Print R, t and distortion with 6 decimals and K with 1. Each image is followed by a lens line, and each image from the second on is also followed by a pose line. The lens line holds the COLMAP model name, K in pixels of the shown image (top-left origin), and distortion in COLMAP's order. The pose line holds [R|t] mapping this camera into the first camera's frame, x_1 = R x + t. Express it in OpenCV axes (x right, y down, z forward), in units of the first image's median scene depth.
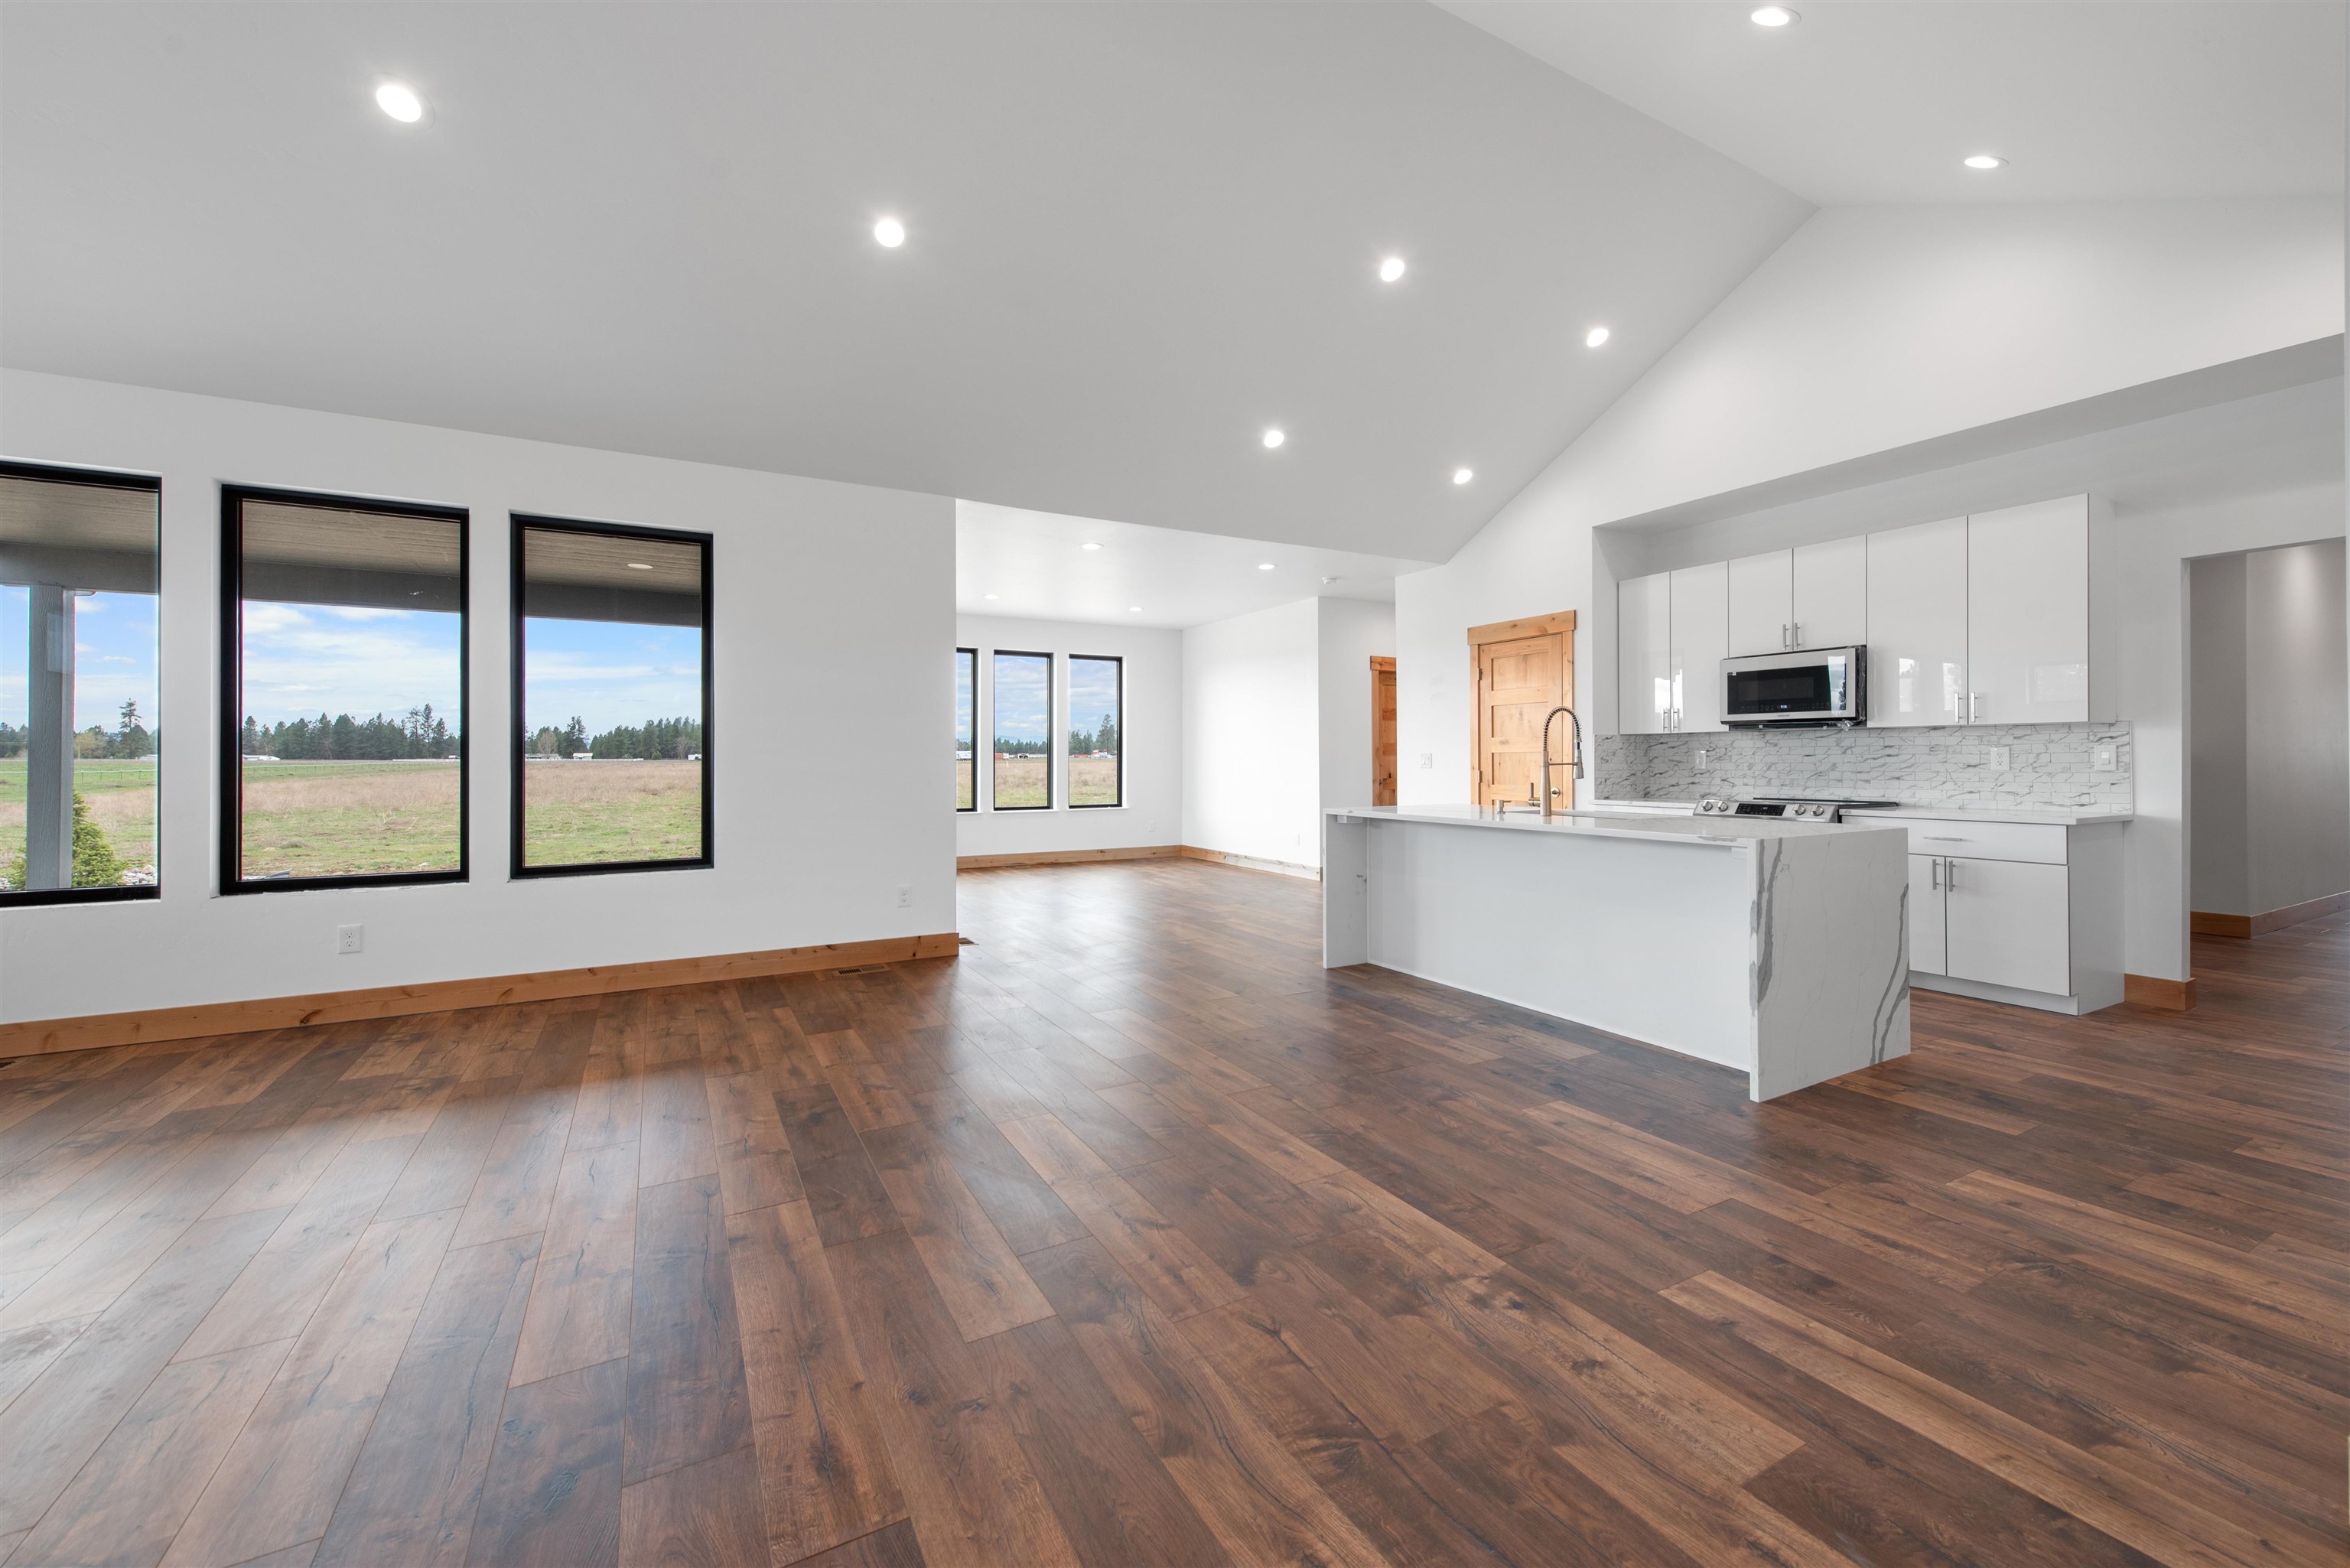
lens RADIAL K [[943.9, 0, 1187.1], [0, 943.9, 759.0], [0, 0, 1]] dist [0.009506, -0.002416]
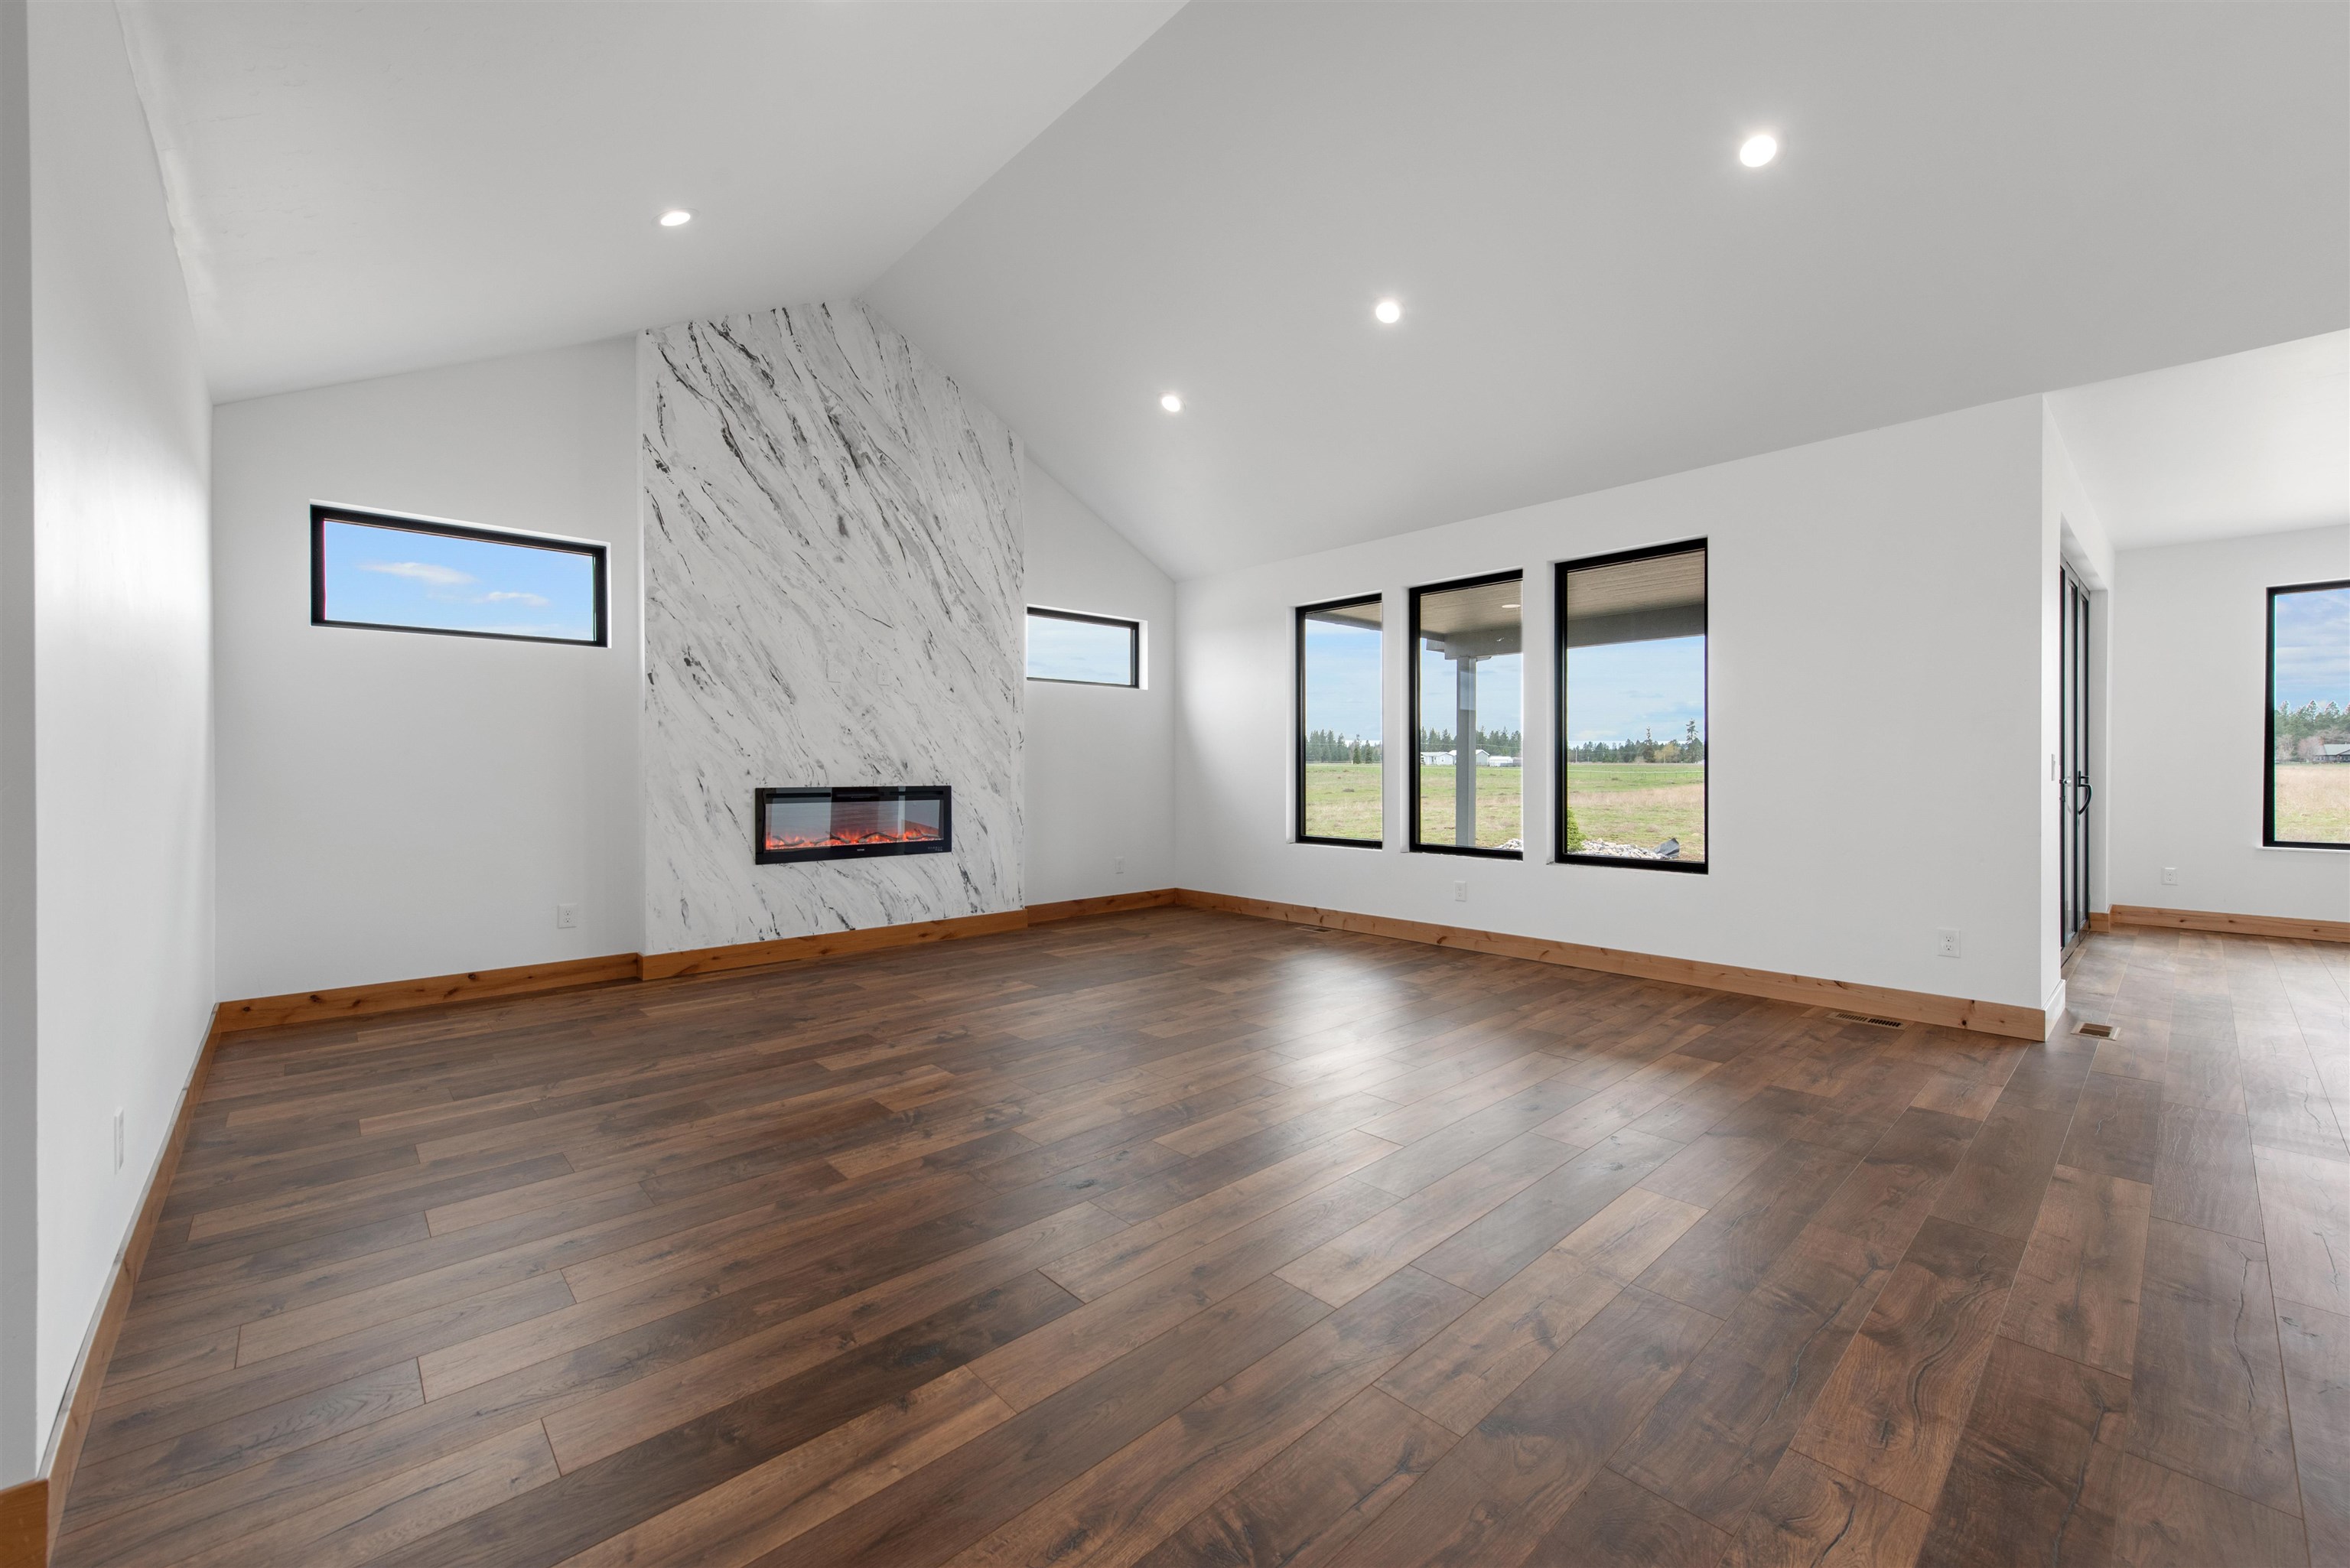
lens RADIAL K [[943.9, 0, 1208.7], [0, 943.9, 771.0], [0, 0, 1]] dist [0.009506, -0.002416]
pose [[0.235387, 0.007263, -0.971875, 0.557787], [0.001075, 0.999970, 0.007733, -0.001812], [0.971901, -0.002865, 0.235372, 0.425876]]
